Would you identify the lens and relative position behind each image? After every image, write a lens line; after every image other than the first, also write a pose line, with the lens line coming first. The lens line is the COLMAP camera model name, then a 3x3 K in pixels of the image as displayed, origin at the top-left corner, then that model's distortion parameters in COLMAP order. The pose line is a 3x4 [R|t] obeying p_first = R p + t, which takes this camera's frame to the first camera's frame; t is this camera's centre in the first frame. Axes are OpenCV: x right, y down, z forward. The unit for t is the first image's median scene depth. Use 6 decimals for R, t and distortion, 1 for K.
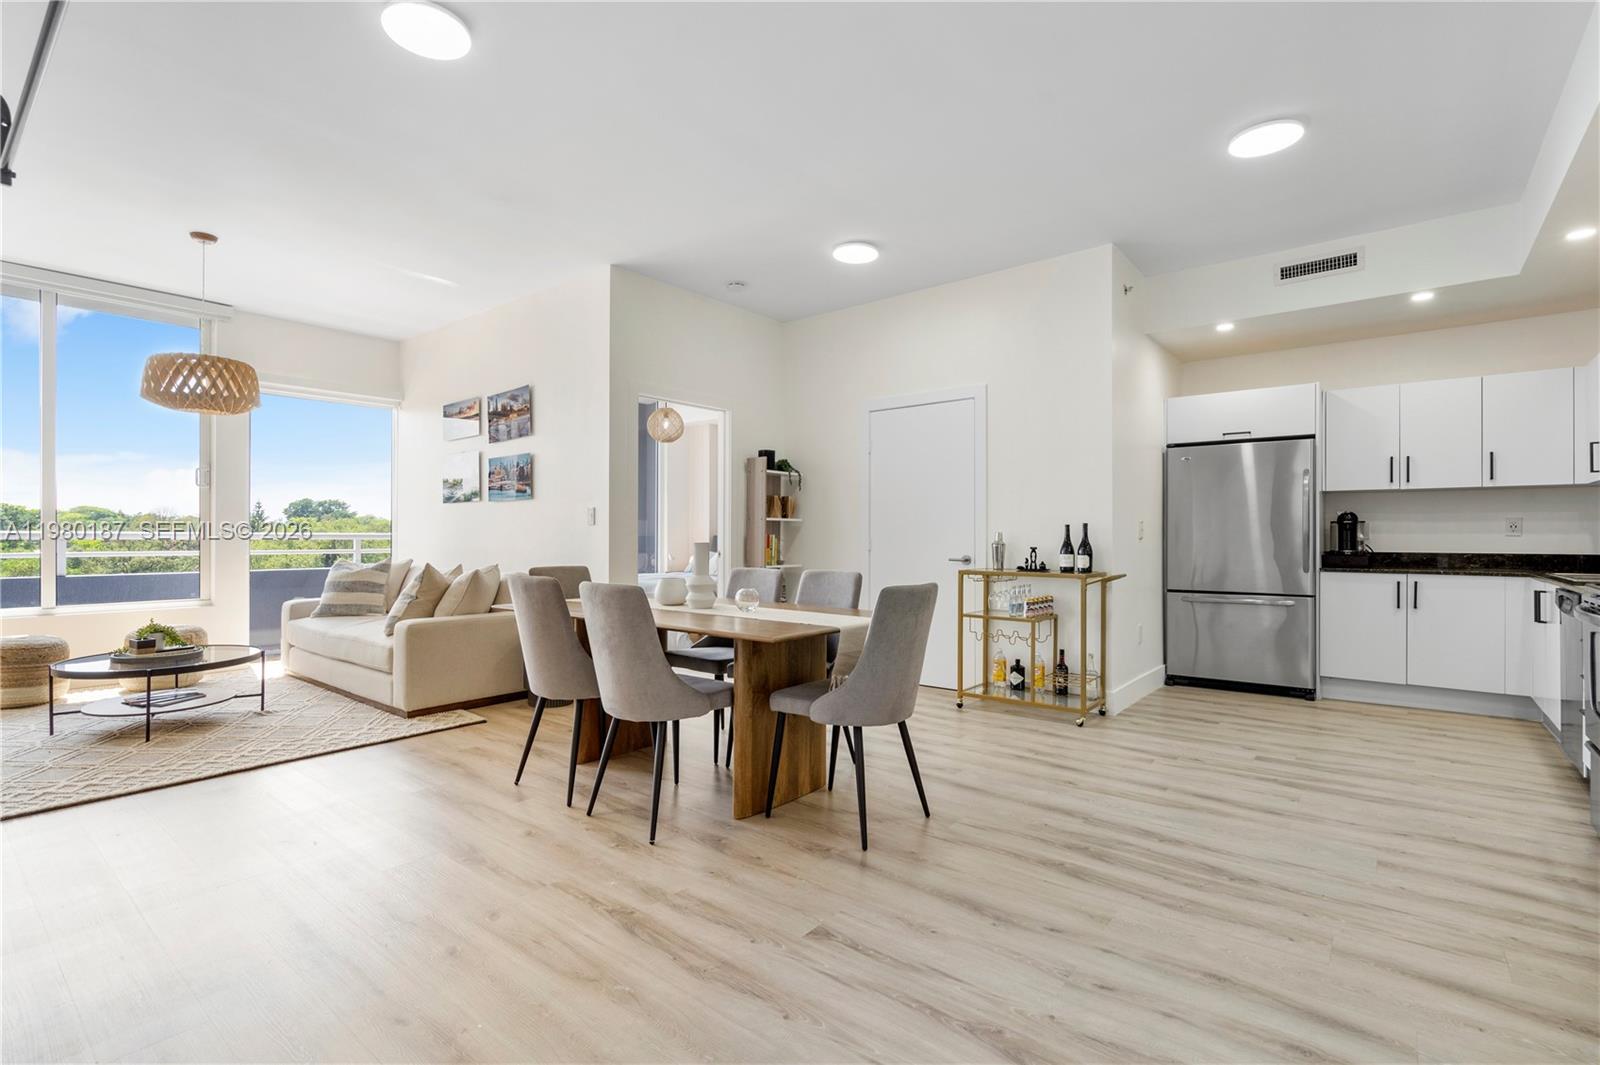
lens RADIAL K [[735.0, 0, 800.0], [0, 735.0, 532.5], [0, 0, 1]] dist [-0.003083, 0.000242]
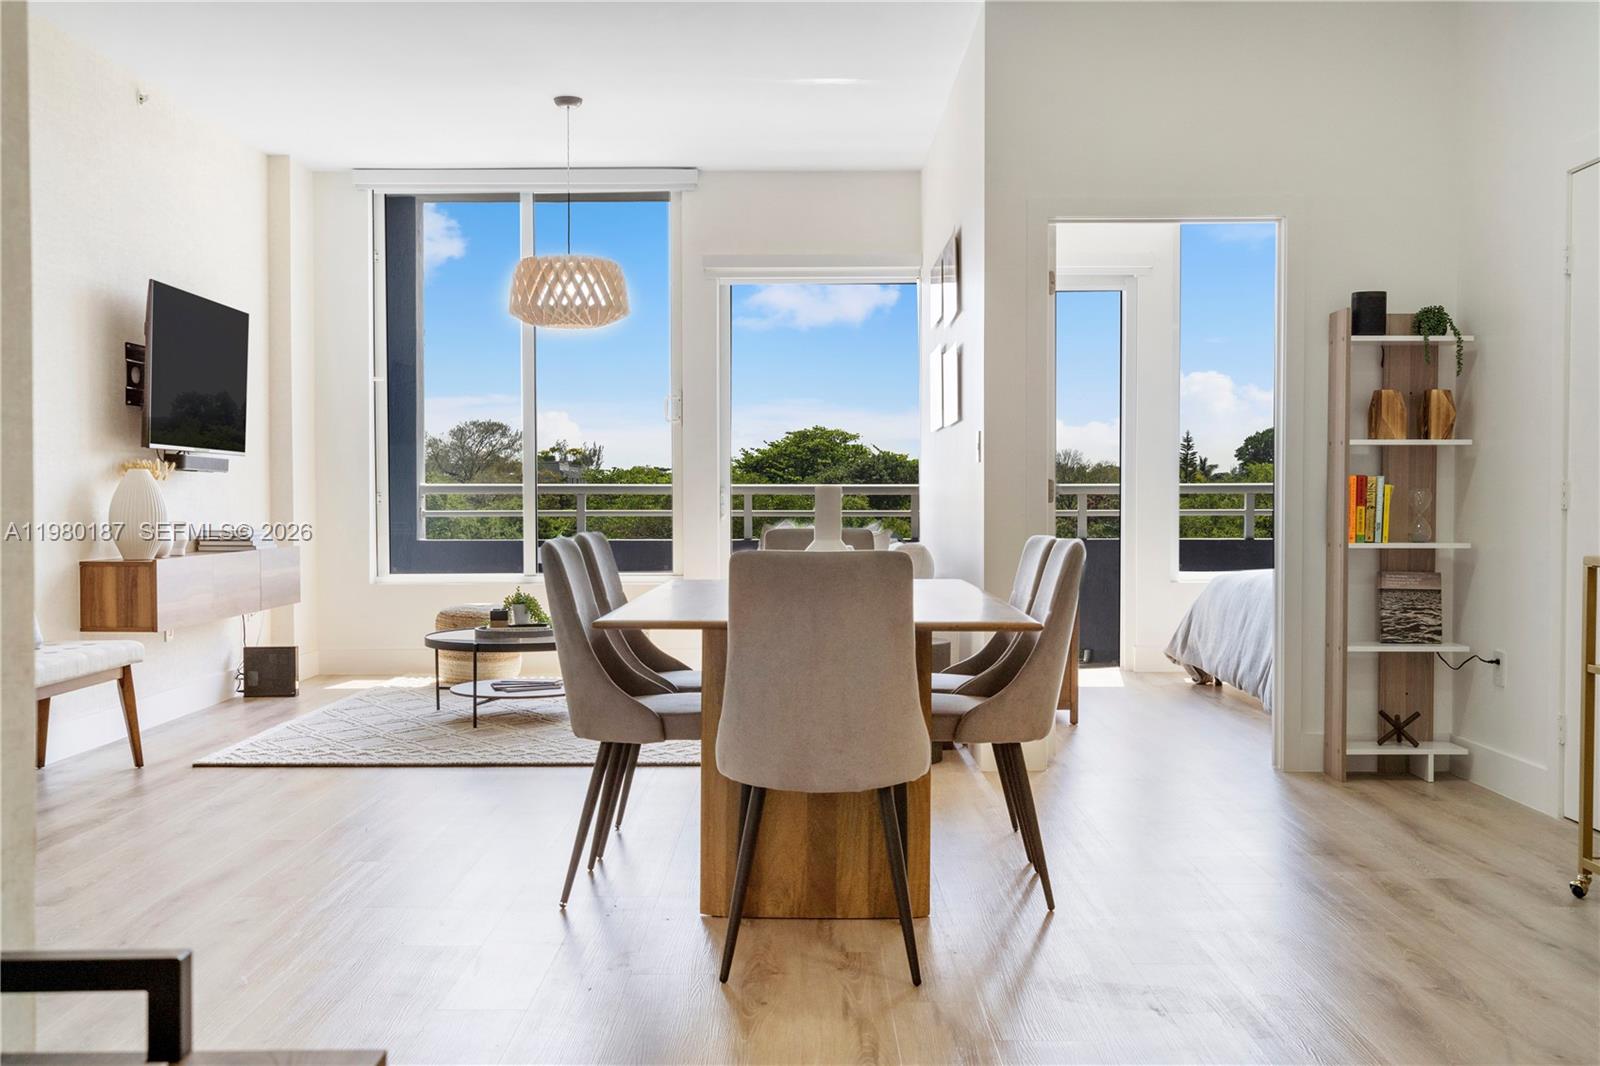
lens RADIAL K [[1574.1, 0, 800.0], [0, 1574.1, 533.0], [0, 0, 1]] dist [-0.002636, 0.004709]
pose [[0.626999, 0.014261, -0.778890, 0.619727], [0.006897, 0.999692, 0.023856, 0.015556], [0.778990, -0.020330, 0.626707, 0.129086]]
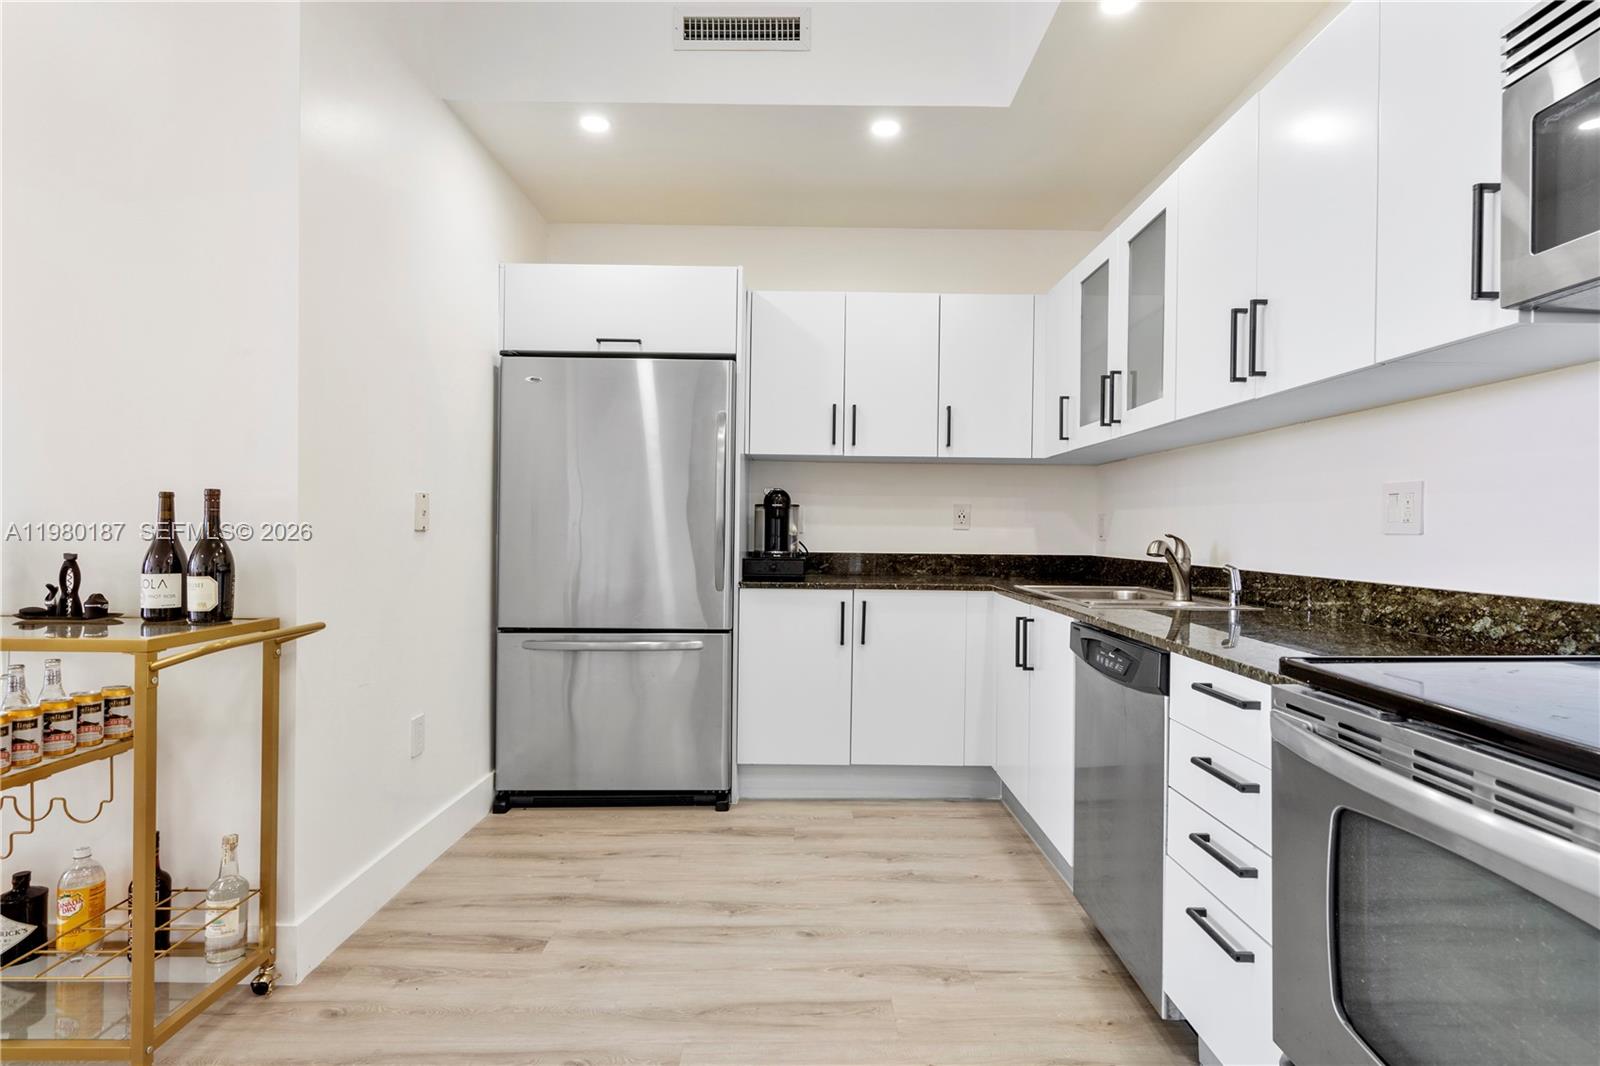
lens RADIAL K [[831.2, 0, 807.3], [0, 831.2, 533.2], [0, 0, 1]] dist [0.000694, 0.000181]
pose [[0.772991, 0.002909, 0.634411, 0.341096], [-0.013214, 0.999846, 0.011516, 0.000887], [-0.634280, -0.017284, 0.772910, 0.469584]]
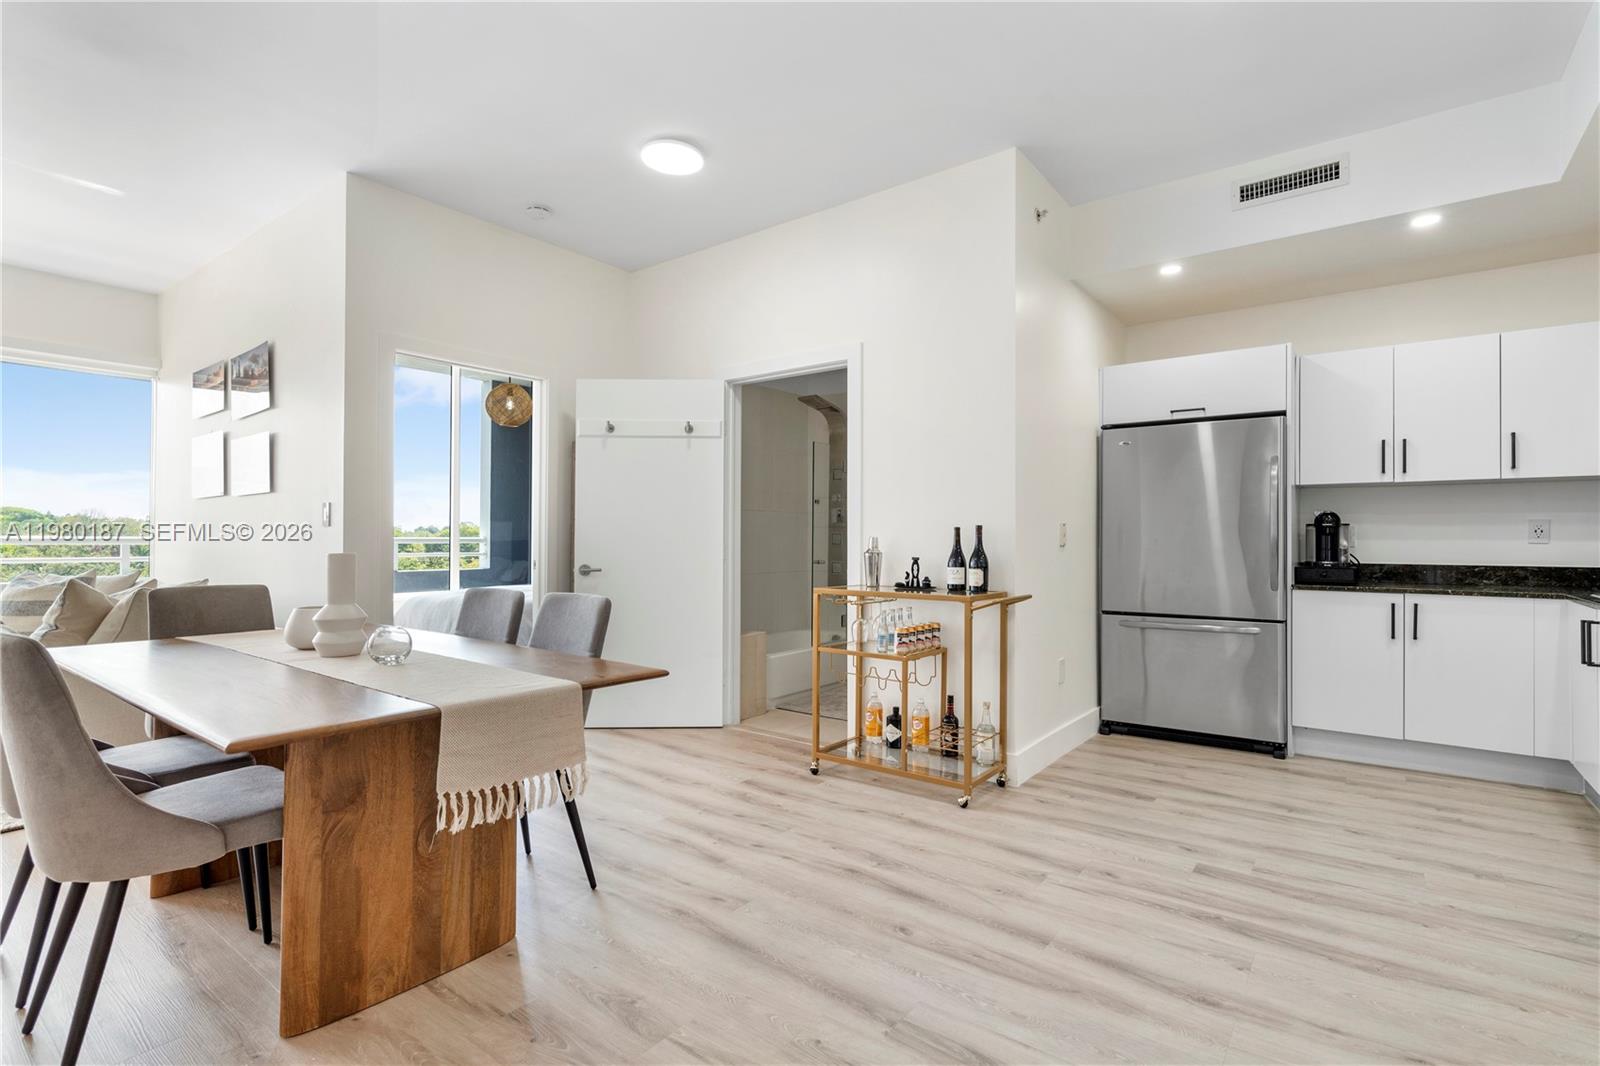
lens RADIAL K [[756.8, 0, 802.7], [0, 756.8, 533.4], [0, 0, 1]] dist [-0.001500, 0.000325]
pose [[0.999442, 0.002170, 0.033322, 0.179184], [-0.002031, 0.999989, -0.004227, -0.000866], [-0.033331, 0.004157, 0.999436, 0.237941]]
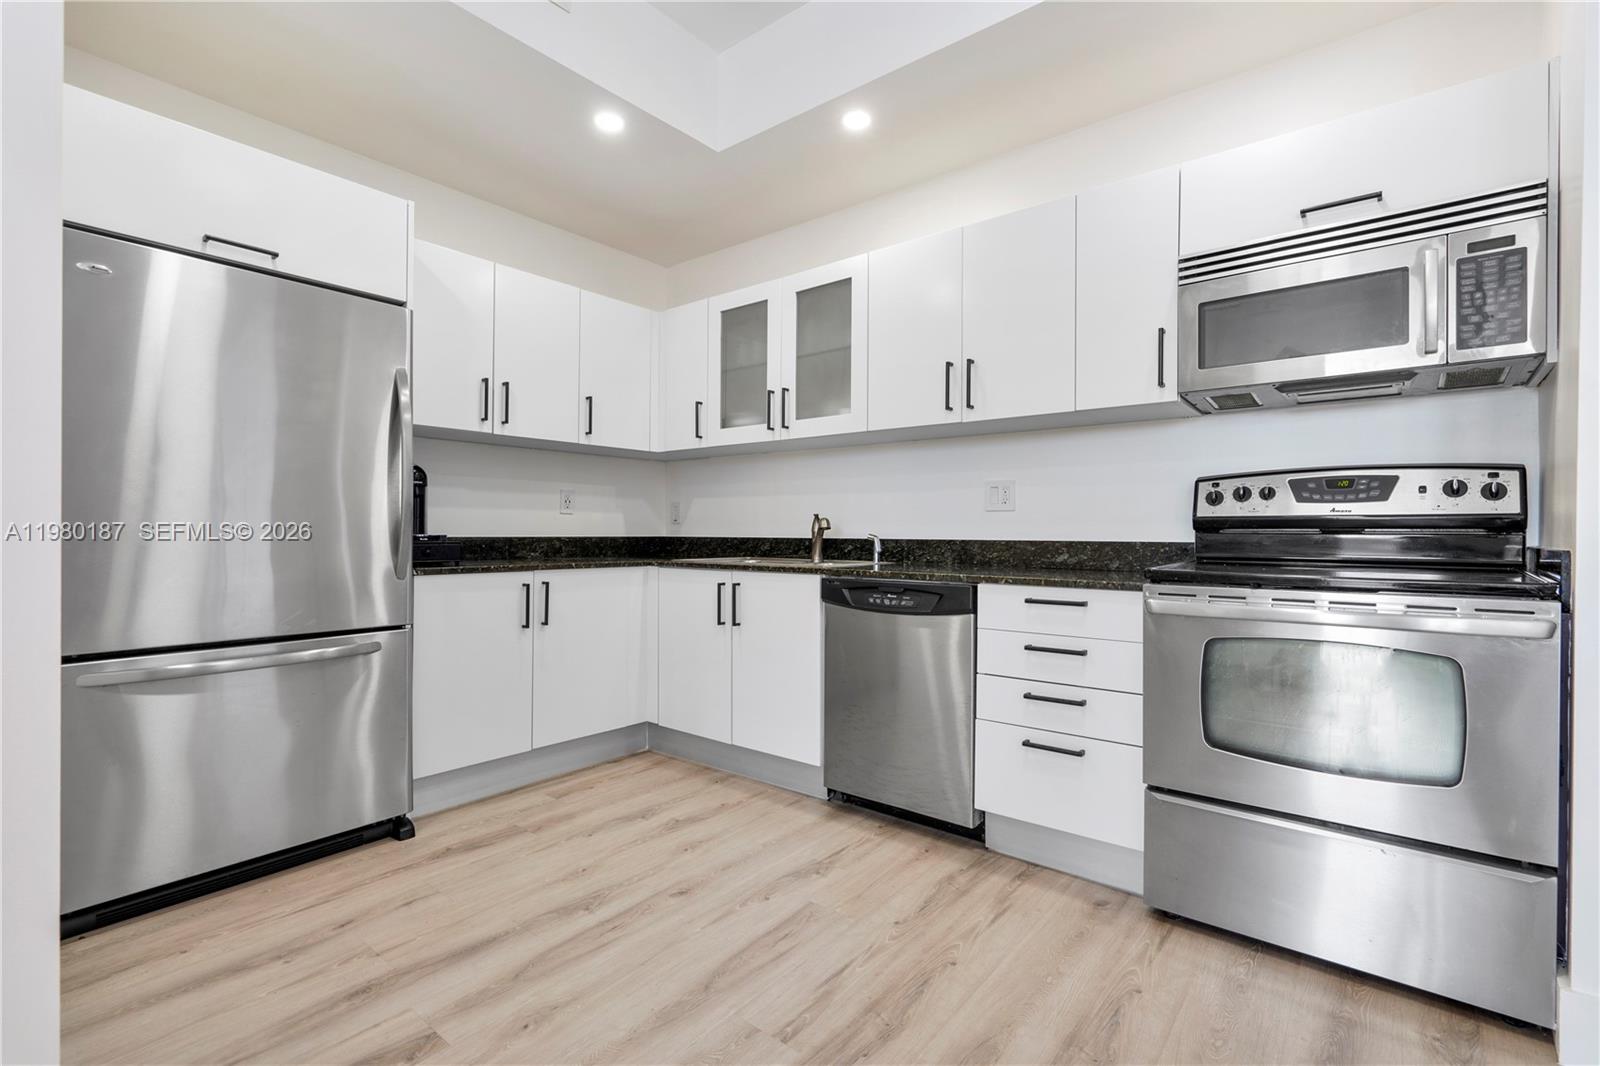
lens RADIAL K [[729.1, 0, 800.0], [0, 729.1, 533.0], [0, 0, 1]] dist [-0.000153, 0.000087]
pose [[-0.001544, -0.001535, 0.999998, 0.212100], [-0.009922, 0.999950, 0.001519, 0.021470], [-0.999950, -0.009920, -0.001559, 0.766458]]
